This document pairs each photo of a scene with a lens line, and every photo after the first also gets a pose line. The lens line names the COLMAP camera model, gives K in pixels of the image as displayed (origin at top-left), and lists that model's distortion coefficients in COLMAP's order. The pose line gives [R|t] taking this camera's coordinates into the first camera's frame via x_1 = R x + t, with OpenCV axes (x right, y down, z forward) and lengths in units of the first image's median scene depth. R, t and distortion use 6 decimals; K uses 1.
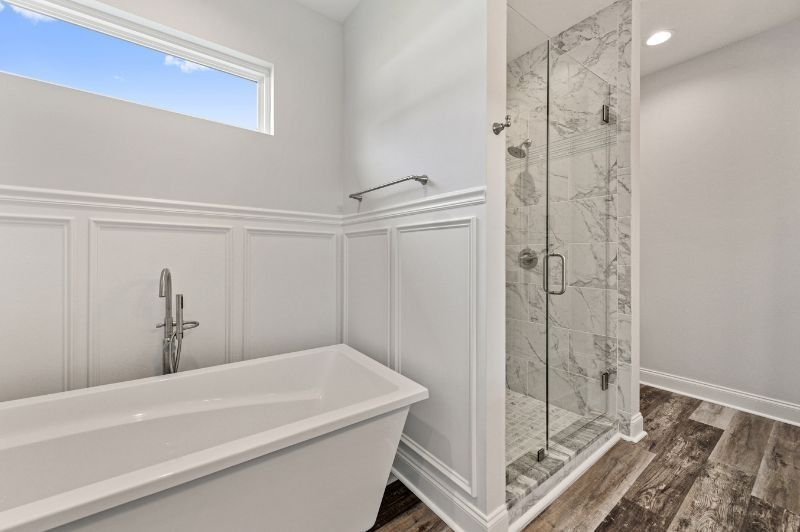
lens RADIAL K [[319.3, 0, 401.8], [0, 319.3, 259.3], [0, 0, 1]] dist [0.003951, 0.000342]
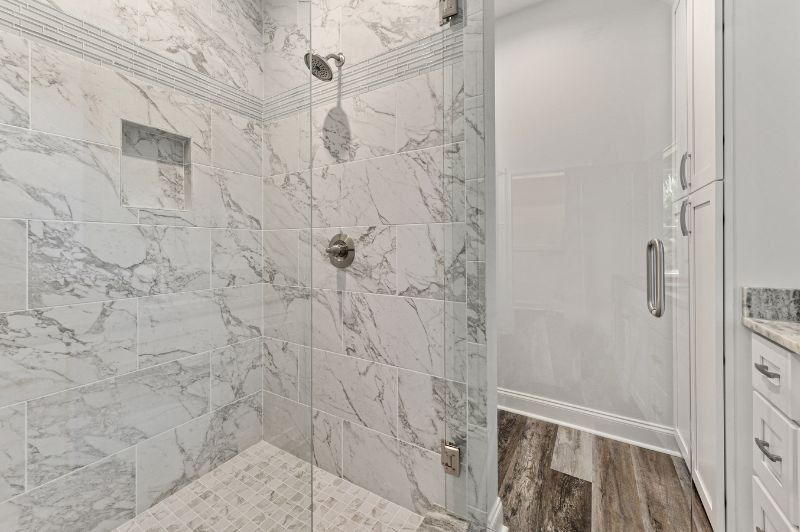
lens RADIAL K [[319.3, 0, 399.1], [0, 319.3, 247.9], [0, 0, 1]] dist [0.003951, 0.000342]
pose [[0.930503, -0.005235, 0.366248, 0.303296], [0.006582, 0.999975, -0.002428, -0.004938], [-0.366226, 0.004670, 0.930514, 0.438033]]
